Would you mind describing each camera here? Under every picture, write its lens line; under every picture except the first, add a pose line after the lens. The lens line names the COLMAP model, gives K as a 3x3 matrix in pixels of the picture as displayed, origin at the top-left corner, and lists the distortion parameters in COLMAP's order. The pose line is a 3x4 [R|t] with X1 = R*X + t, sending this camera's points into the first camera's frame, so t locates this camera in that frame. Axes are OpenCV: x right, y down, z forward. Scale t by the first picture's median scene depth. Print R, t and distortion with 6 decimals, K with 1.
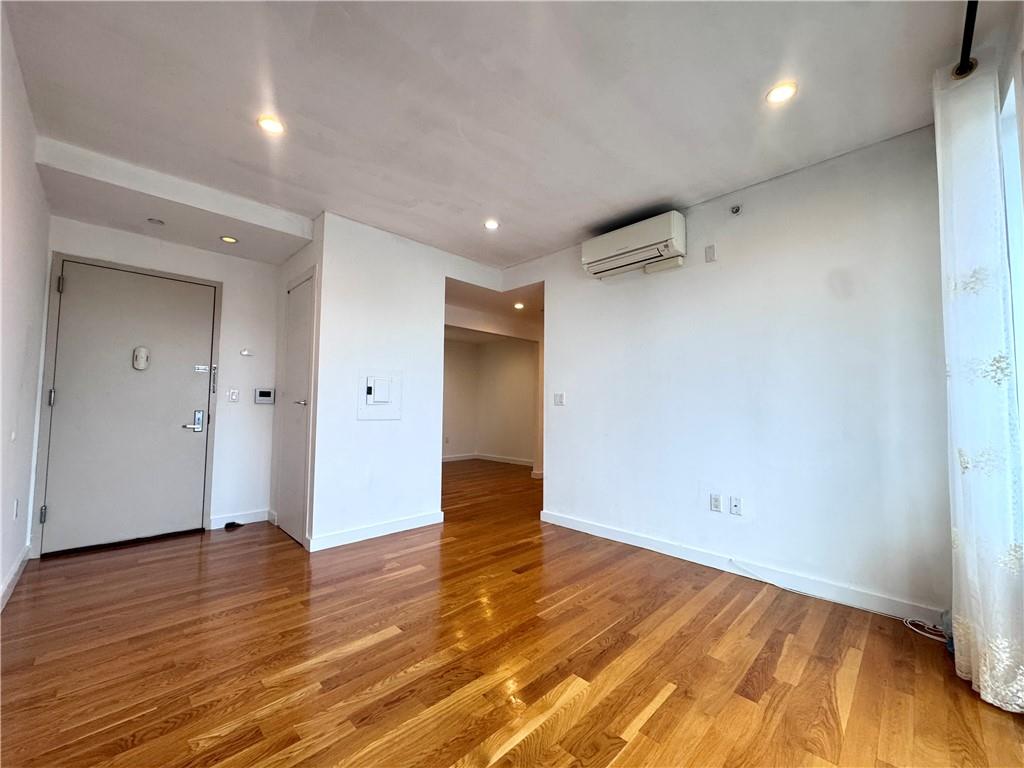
lens RADIAL K [[407.6, 0, 514.4], [0, 407.6, 384.6], [0, 0, 1]] dist [-0.004322, 0.001200]
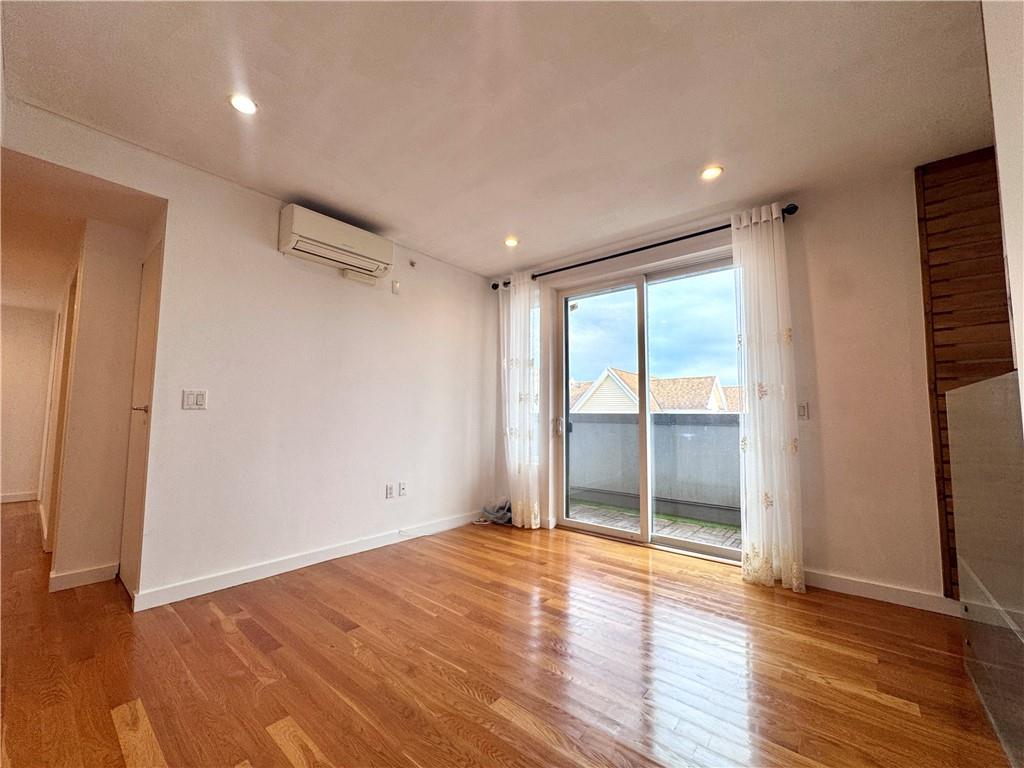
lens RADIAL K [[407.6, 0, 510.1], [0, 407.6, 384.0], [0, 0, 1]] dist [-0.004322, 0.001200]
pose [[-0.082580, 0.065905, 0.994403, -0.913410], [-0.063142, 0.995460, -0.071218, 0.040342], [-0.994582, -0.068670, -0.078044, 0.892797]]
